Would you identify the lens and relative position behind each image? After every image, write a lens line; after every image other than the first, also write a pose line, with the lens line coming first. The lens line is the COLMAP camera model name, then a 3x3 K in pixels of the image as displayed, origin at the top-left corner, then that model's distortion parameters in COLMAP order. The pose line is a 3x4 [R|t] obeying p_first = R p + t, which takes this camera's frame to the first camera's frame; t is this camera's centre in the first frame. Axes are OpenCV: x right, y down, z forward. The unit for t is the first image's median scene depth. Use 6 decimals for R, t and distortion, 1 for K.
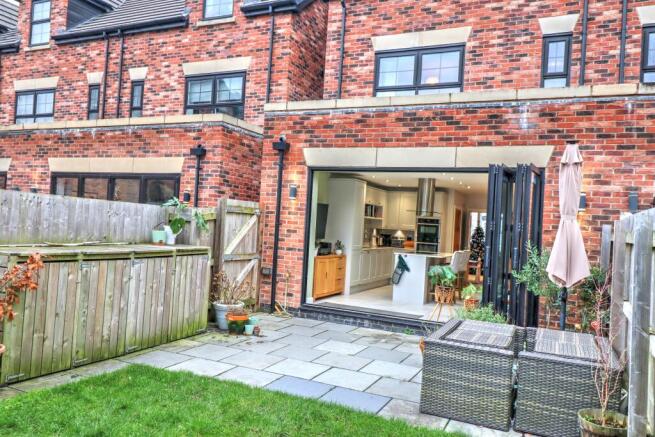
lens RADIAL K [[515.7, 0, 326.2], [0, 515.7, 215.7], [0, 0, 1]] dist [0.013994, -0.000489]
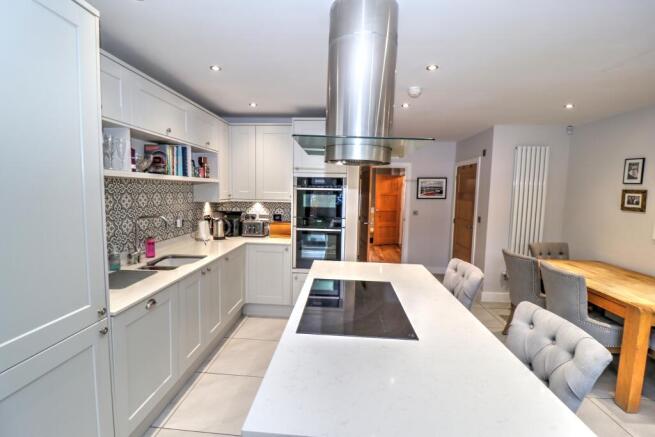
lens RADIAL K [[306.3, 0, 325.9], [0, 306.3, 217.3], [0, 0, 1]] dist [-0.007223, -0.006601]
pose [[0.931842, -0.078147, 0.354350, 0.093879], [0.033918, 0.991017, 0.129360, 0.006112], [-0.361276, -0.108524, 0.926122, 0.675321]]
